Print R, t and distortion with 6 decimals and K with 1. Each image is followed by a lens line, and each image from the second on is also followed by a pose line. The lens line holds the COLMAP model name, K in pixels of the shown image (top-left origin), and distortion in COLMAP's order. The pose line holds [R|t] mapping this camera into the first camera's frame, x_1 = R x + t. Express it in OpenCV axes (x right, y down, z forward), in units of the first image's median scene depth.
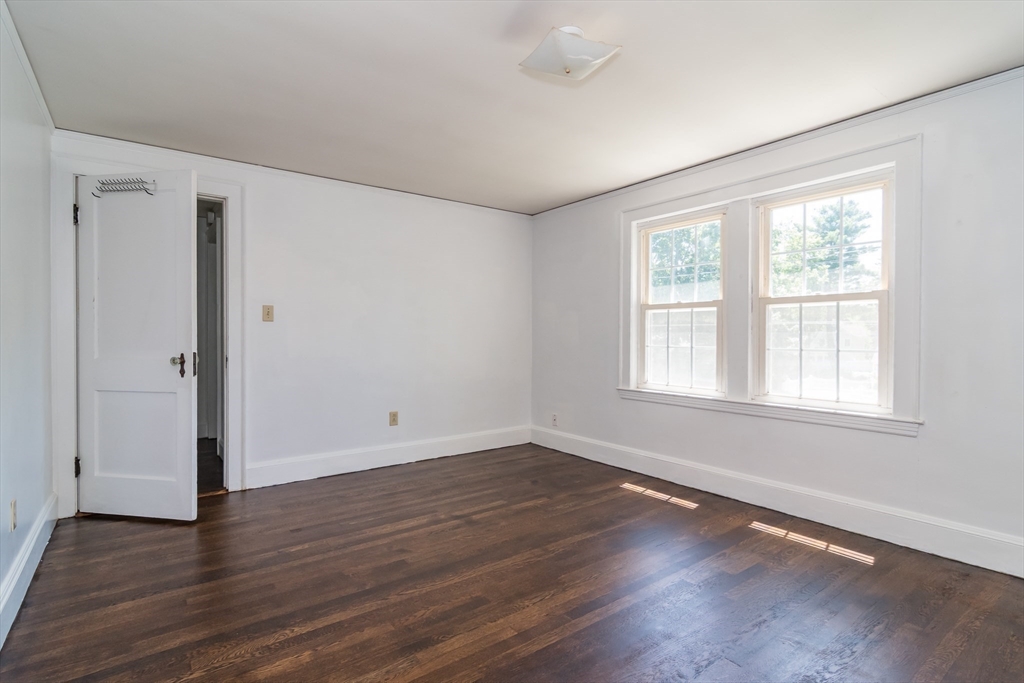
lens RADIAL K [[499.4, 0, 512.0], [0, 499.4, 341.5], [0, 0, 1]] dist [0.004277, 0.000714]
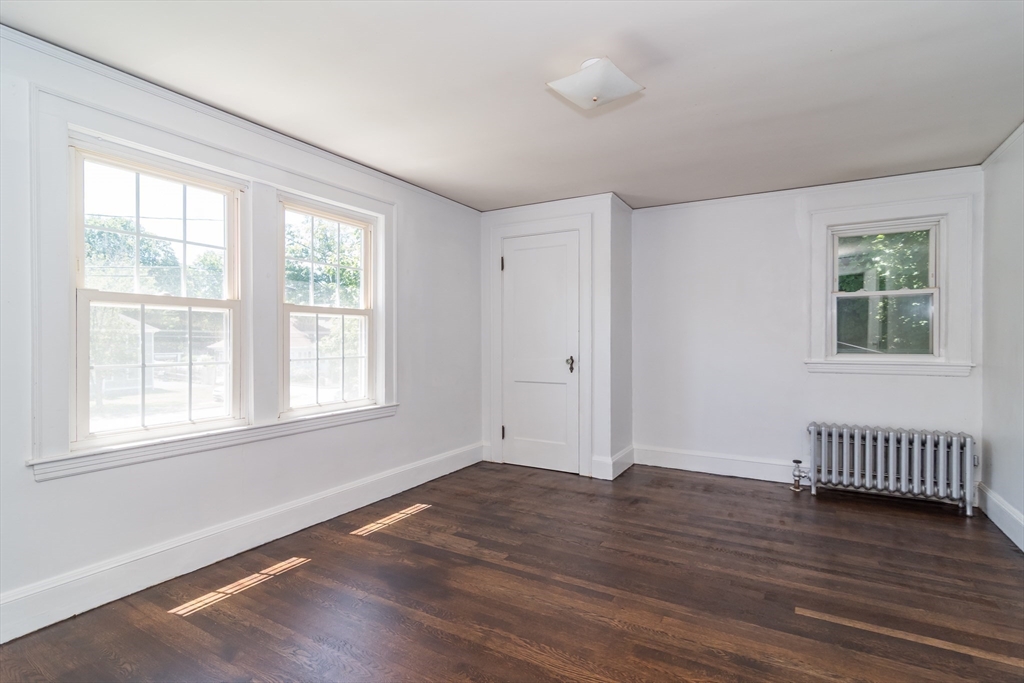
lens RADIAL K [[499.4, 0, 512.0], [0, 499.4, 341.5], [0, 0, 1]] dist [0.004277, 0.000714]
pose [[-0.388402, -0.006362, 0.921468, -0.568971], [0.007983, 0.999915, 0.010268, -0.028308], [-0.921455, 0.011344, -0.388319, 1.123222]]
